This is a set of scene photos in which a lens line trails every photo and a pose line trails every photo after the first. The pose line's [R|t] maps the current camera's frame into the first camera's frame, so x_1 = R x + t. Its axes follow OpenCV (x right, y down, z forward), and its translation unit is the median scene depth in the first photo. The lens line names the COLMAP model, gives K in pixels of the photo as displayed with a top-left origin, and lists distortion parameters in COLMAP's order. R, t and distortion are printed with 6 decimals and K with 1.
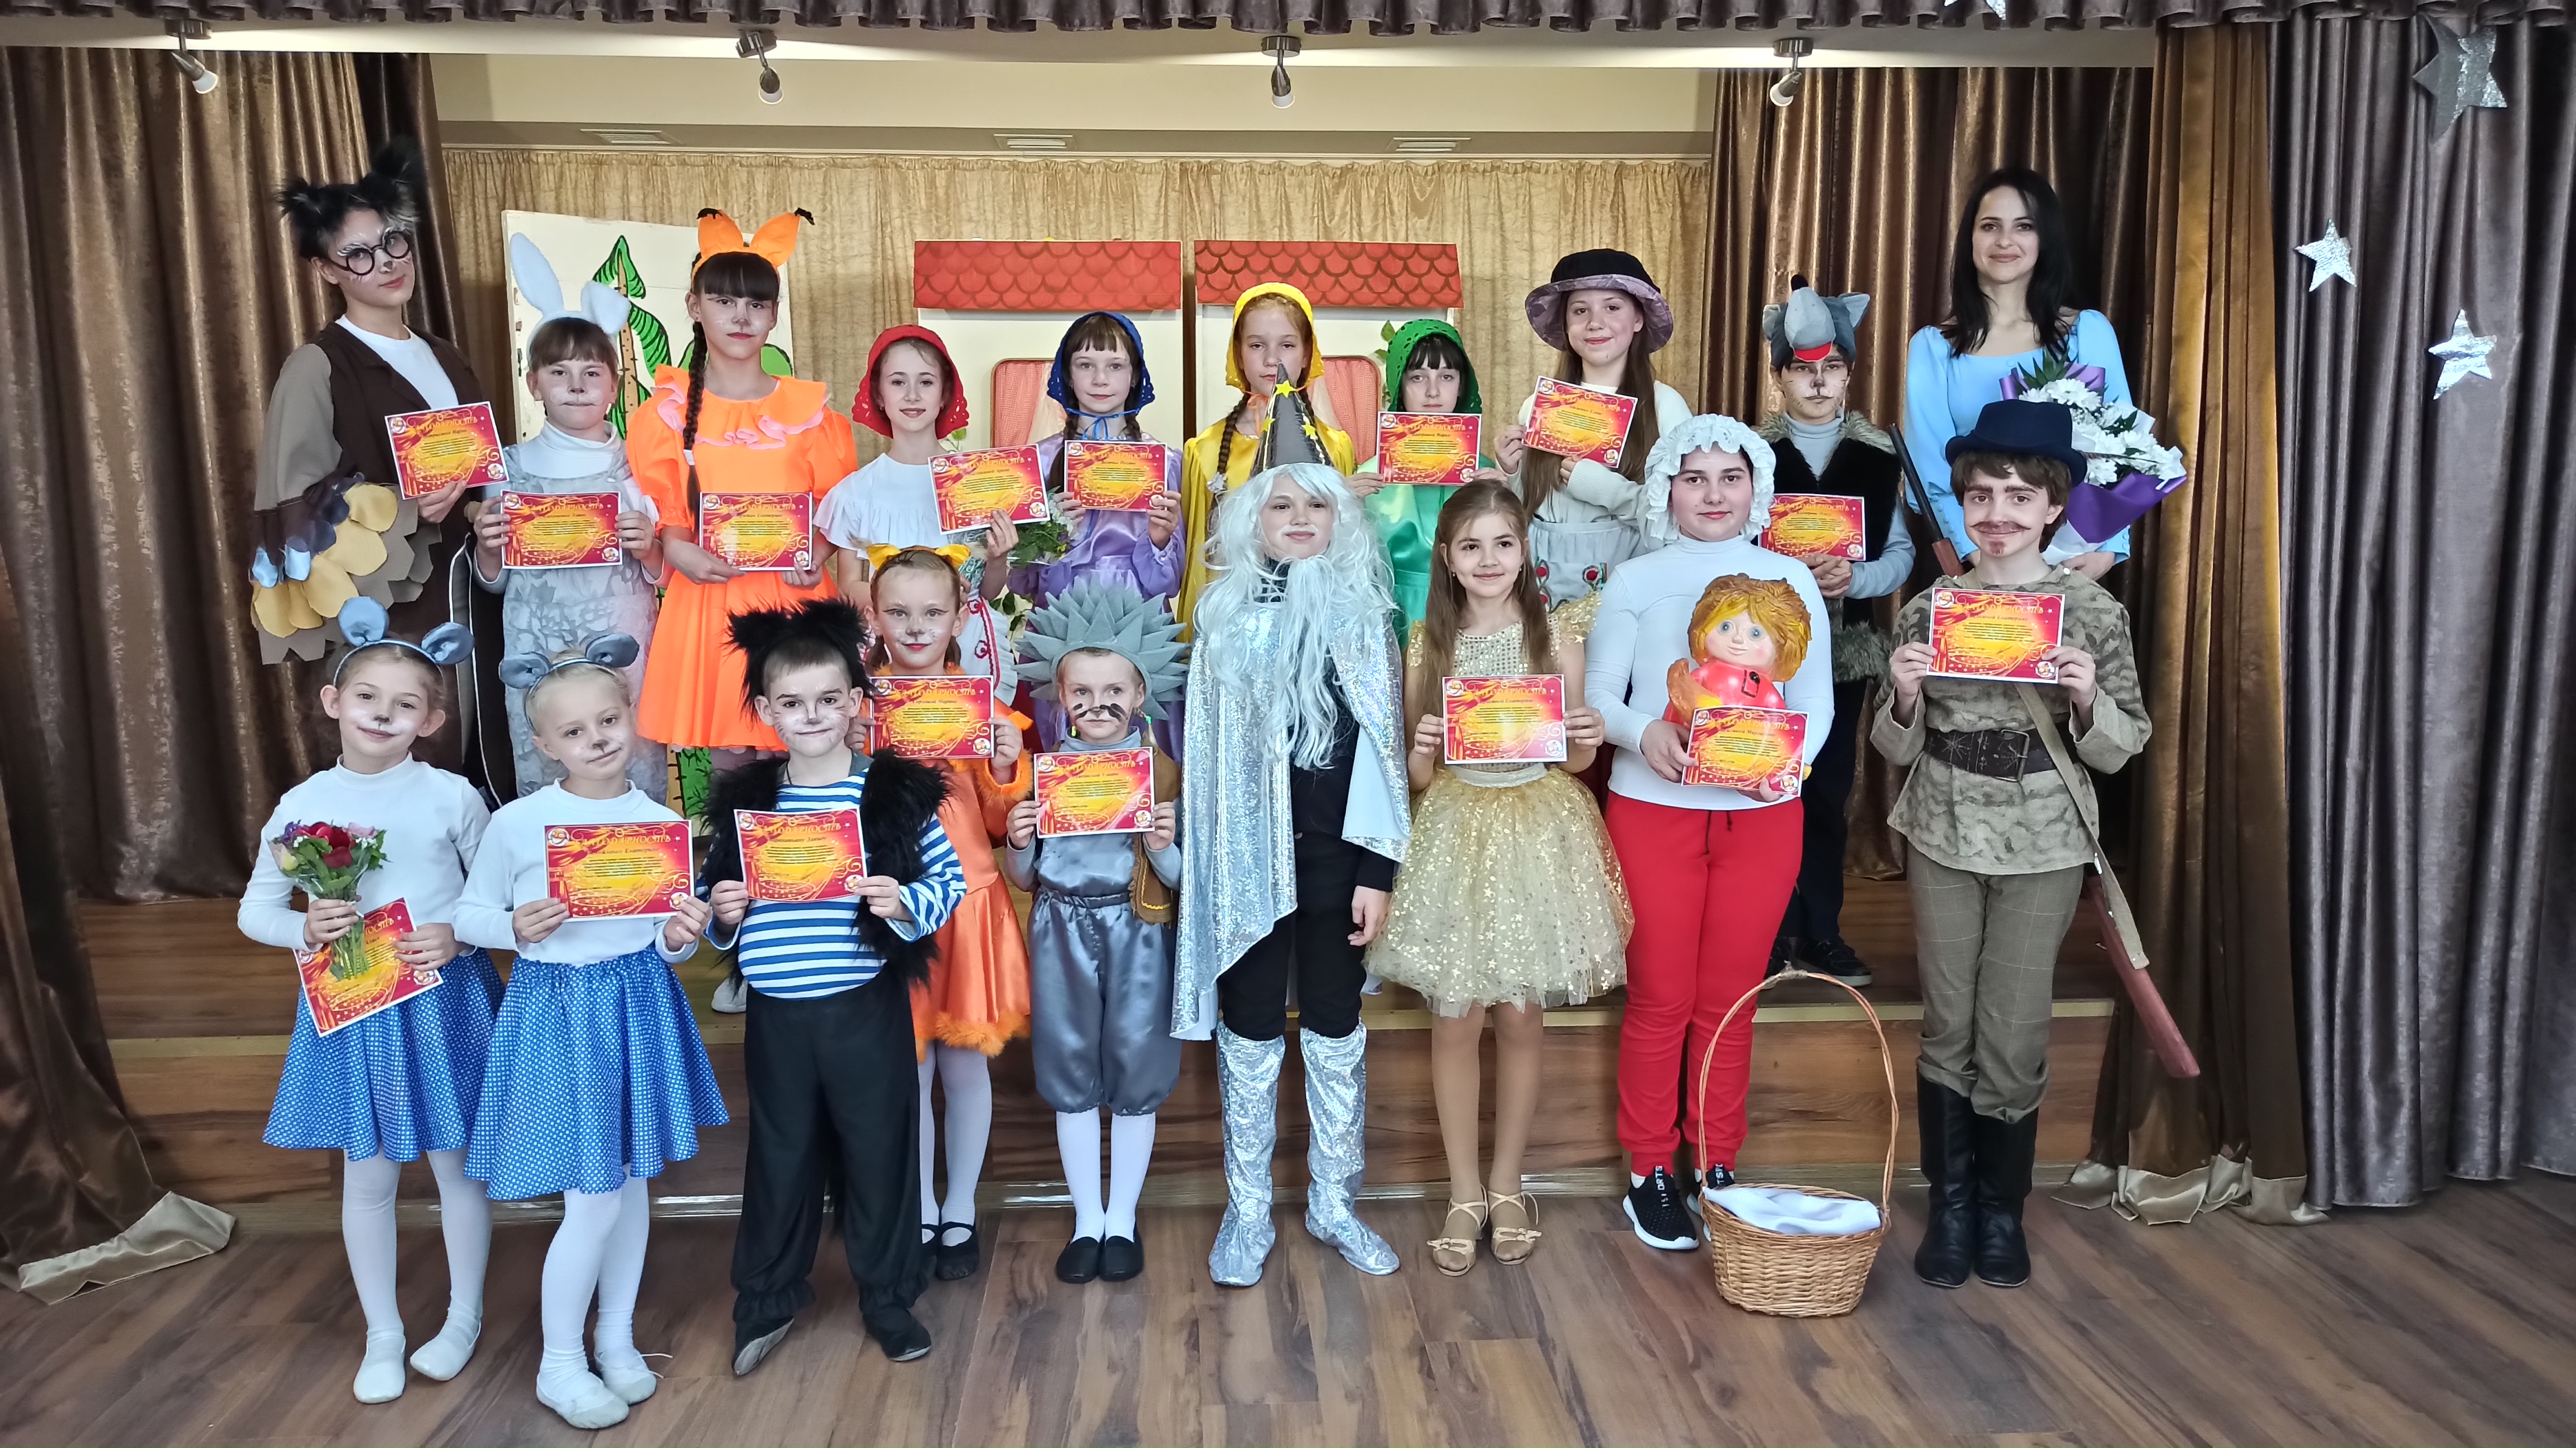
lens RADIAL K [[1939.7, 0, 1288.0], [0, 1939.7, 724.0], [0, 0, 1]] dist [0.098910, -0.109350]
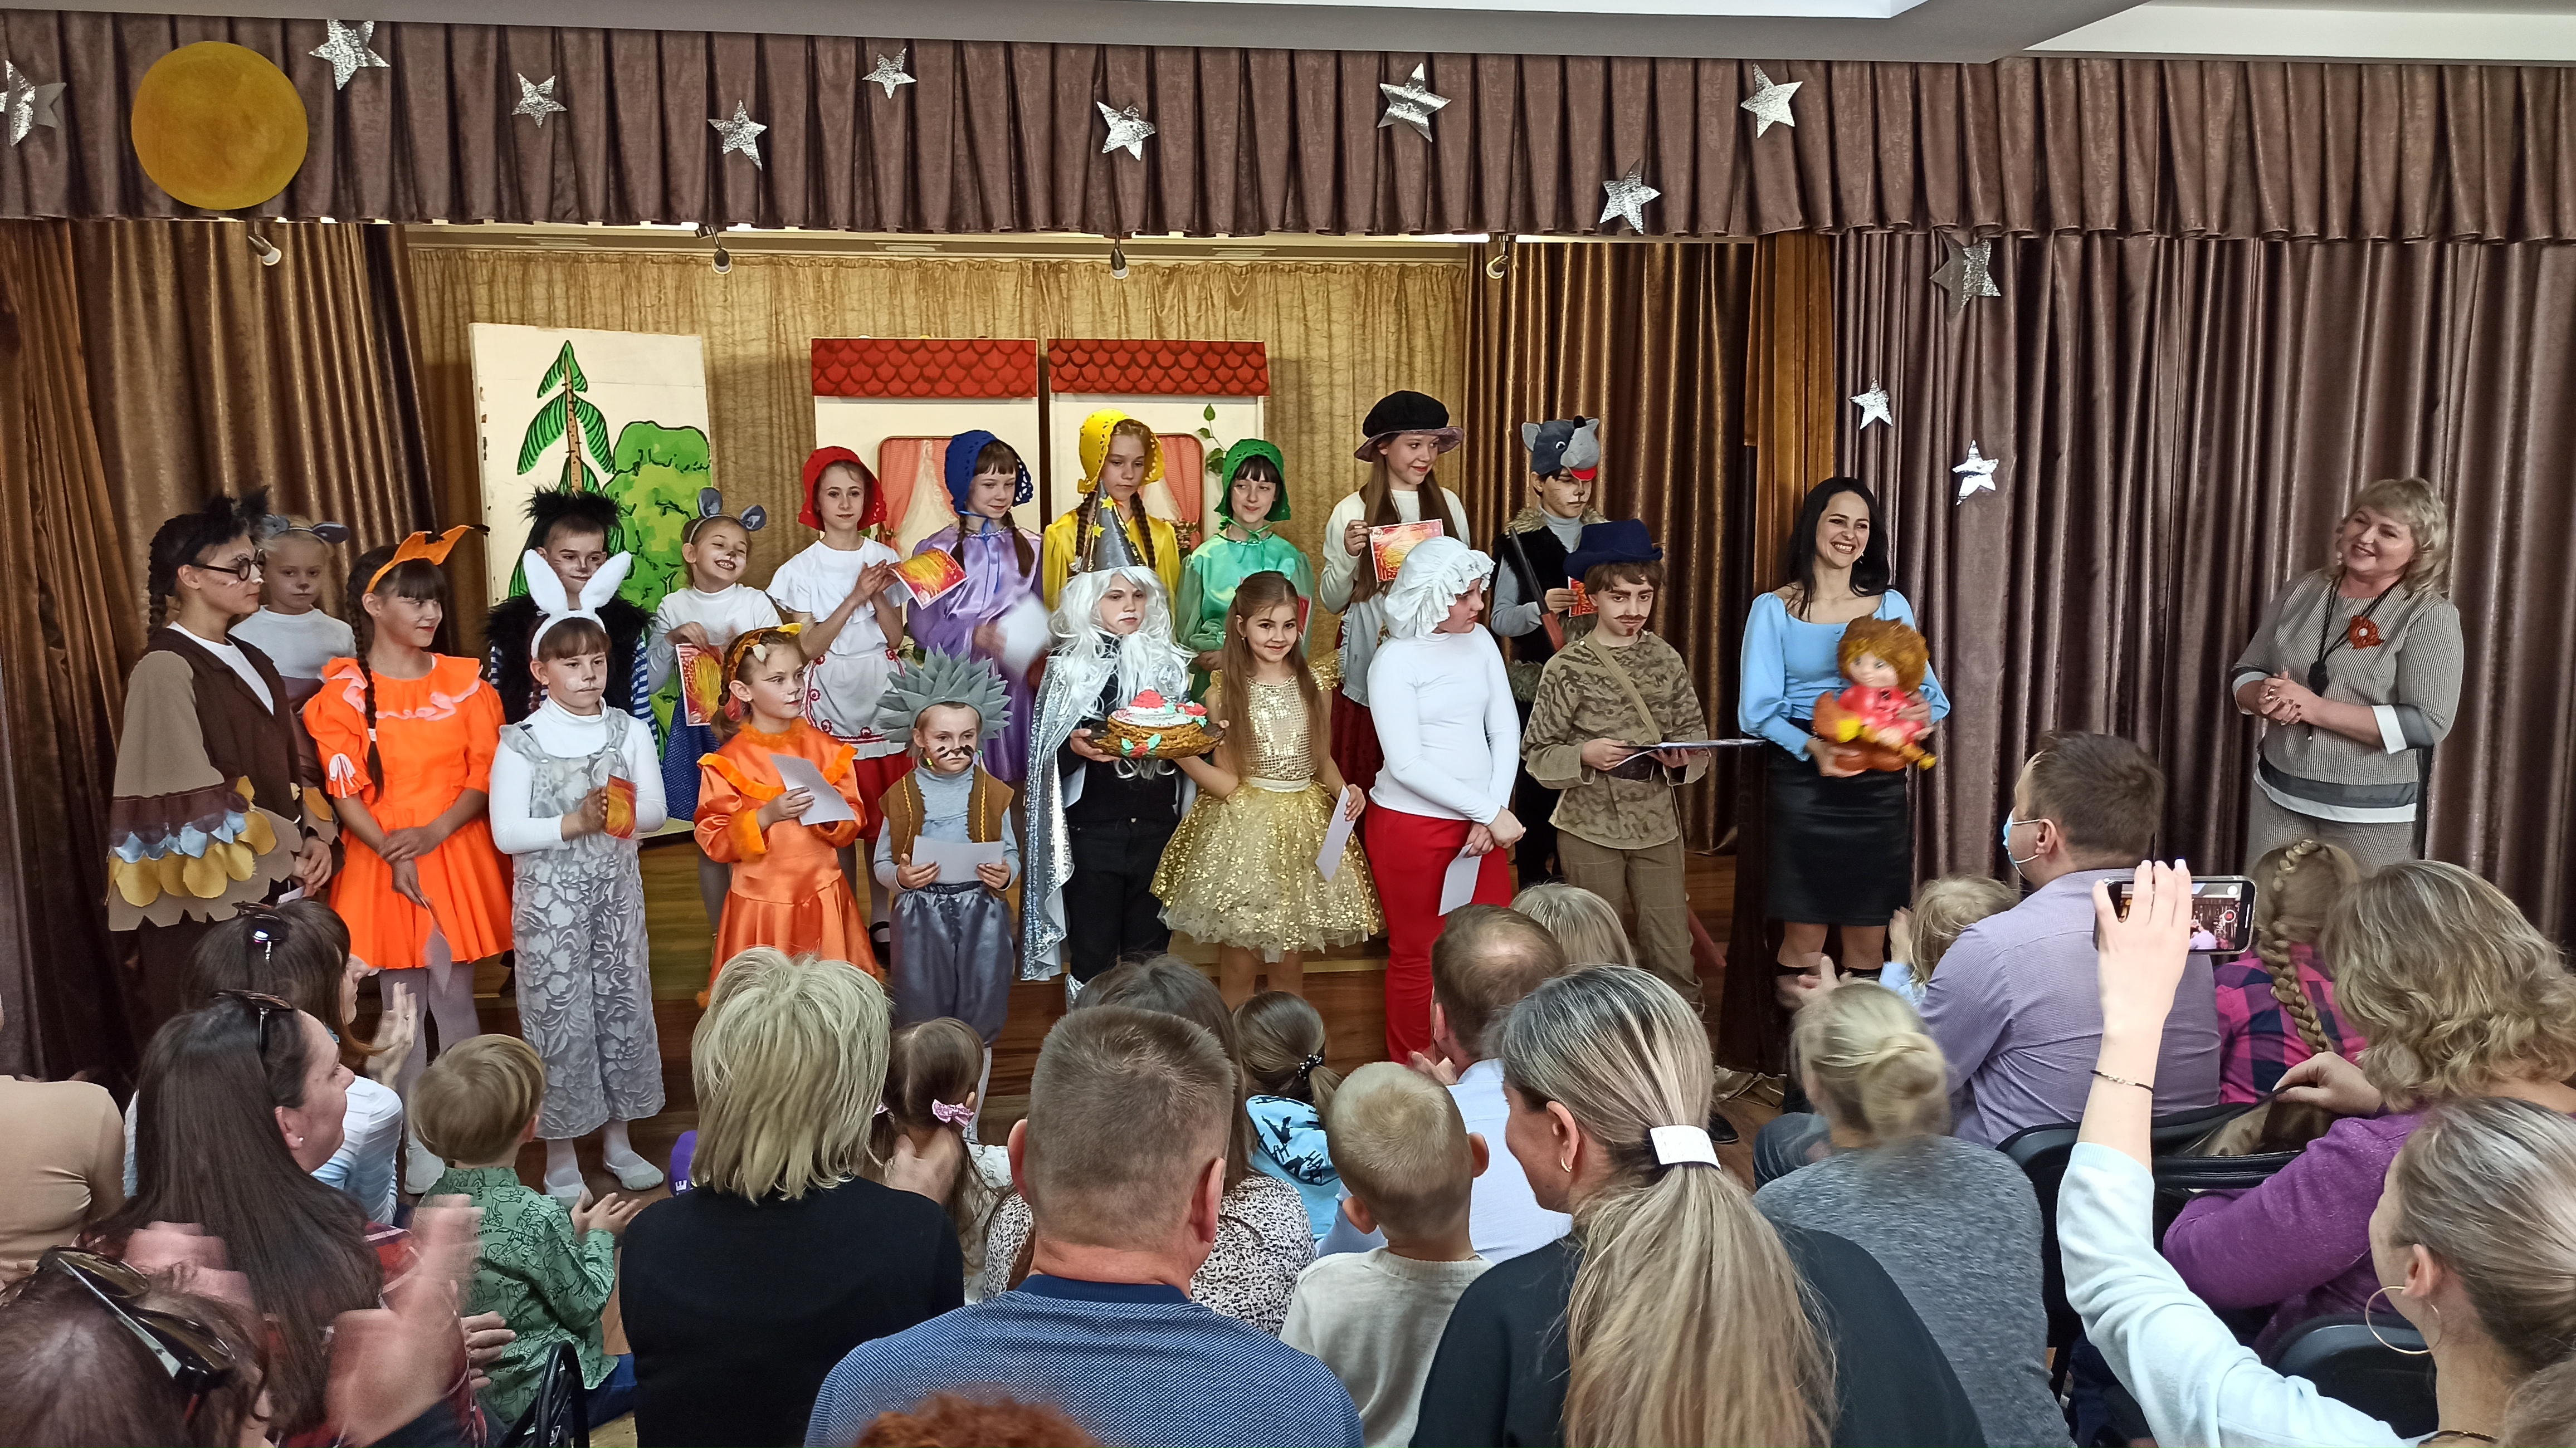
lens RADIAL K [[1939.7, 0, 1288.0], [0, 1939.7, 724.0], [0, 0, 1]] dist [0.098910, -0.109350]
pose [[0.996784, -0.010882, 0.079390, 0.001841], [0.010402, 0.999925, 0.006457, -0.014208], [-0.079455, -0.005611, 0.996823, -0.192505]]
